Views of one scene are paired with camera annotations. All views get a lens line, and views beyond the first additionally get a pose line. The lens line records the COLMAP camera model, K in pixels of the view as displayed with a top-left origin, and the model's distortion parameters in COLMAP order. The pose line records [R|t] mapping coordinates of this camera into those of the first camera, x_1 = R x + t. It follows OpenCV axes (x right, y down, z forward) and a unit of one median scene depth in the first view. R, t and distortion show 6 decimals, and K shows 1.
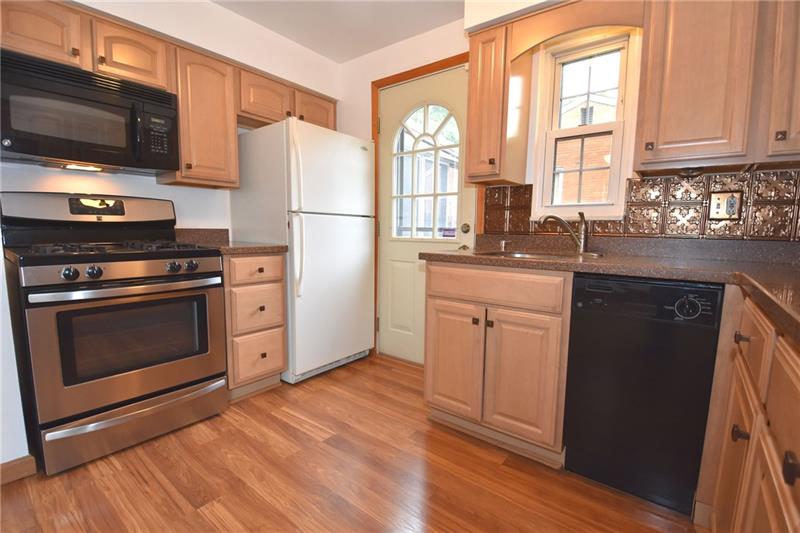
lens RADIAL K [[368.3, 0, 397.2], [0, 368.3, 276.0], [0, 0, 1]] dist [0.002917, -0.000086]
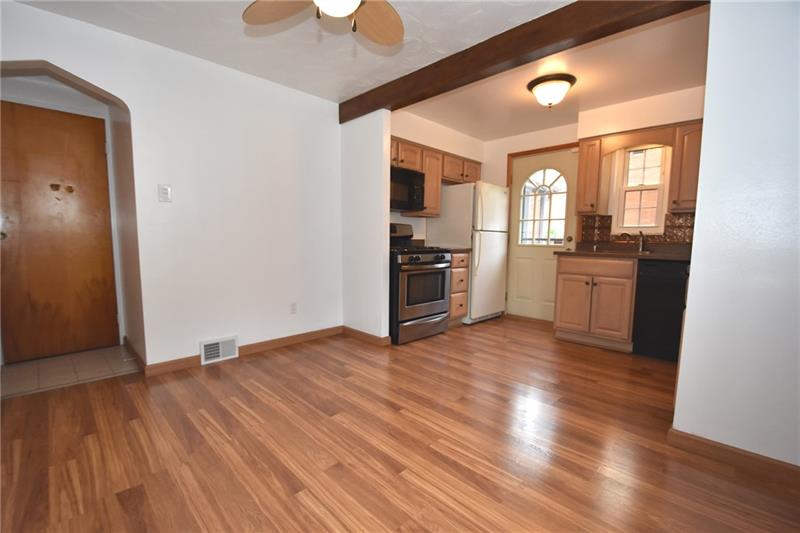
lens RADIAL K [[353.8, 0, 397.6], [0, 353.8, 276.4], [0, 0, 1]] dist [0.014352, -0.022451]
pose [[0.992779, 0.011026, -0.119446, -0.479889], [-0.013292, 0.999746, -0.018191, 0.104463], [0.119215, 0.019648, 0.992674, -0.881340]]
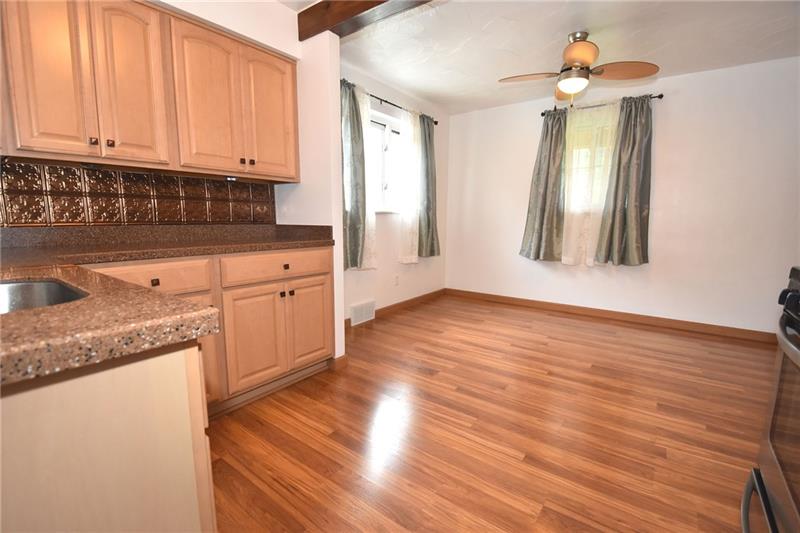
lens RADIAL K [[353.8, 0, 397.6], [0, 353.8, 276.4], [0, 0, 1]] dist [0.014352, -0.022451]
pose [[-0.999578, -0.017507, -0.023160, -0.068881], [-0.023357, 0.958726, 0.283370, -0.151442], [0.017243, 0.283791, -0.958731, 1.098955]]
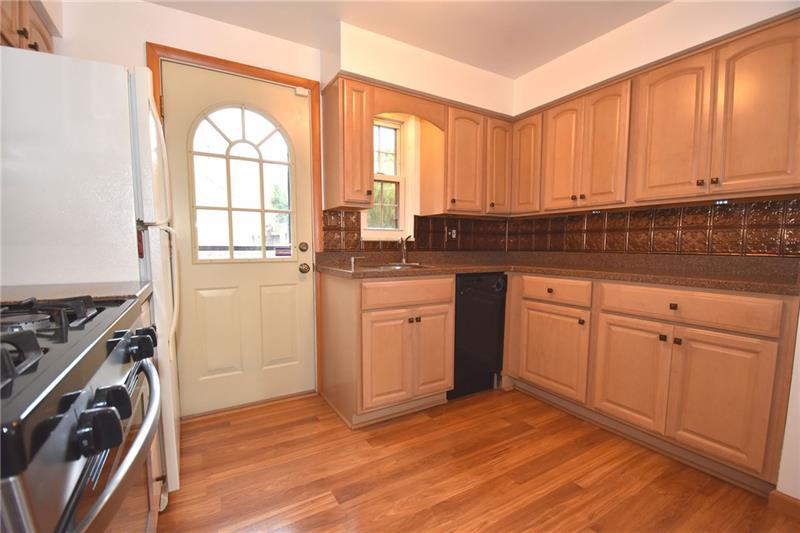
lens RADIAL K [[353.8, 0, 397.6], [0, 353.8, 276.4], [0, 0, 1]] dist [0.014352, -0.022451]
pose [[0.358661, -0.096821, 0.928433, -0.718527], [0.117835, 0.991346, 0.057861, -0.081944], [-0.926001, 0.088649, 0.366966, 0.446728]]
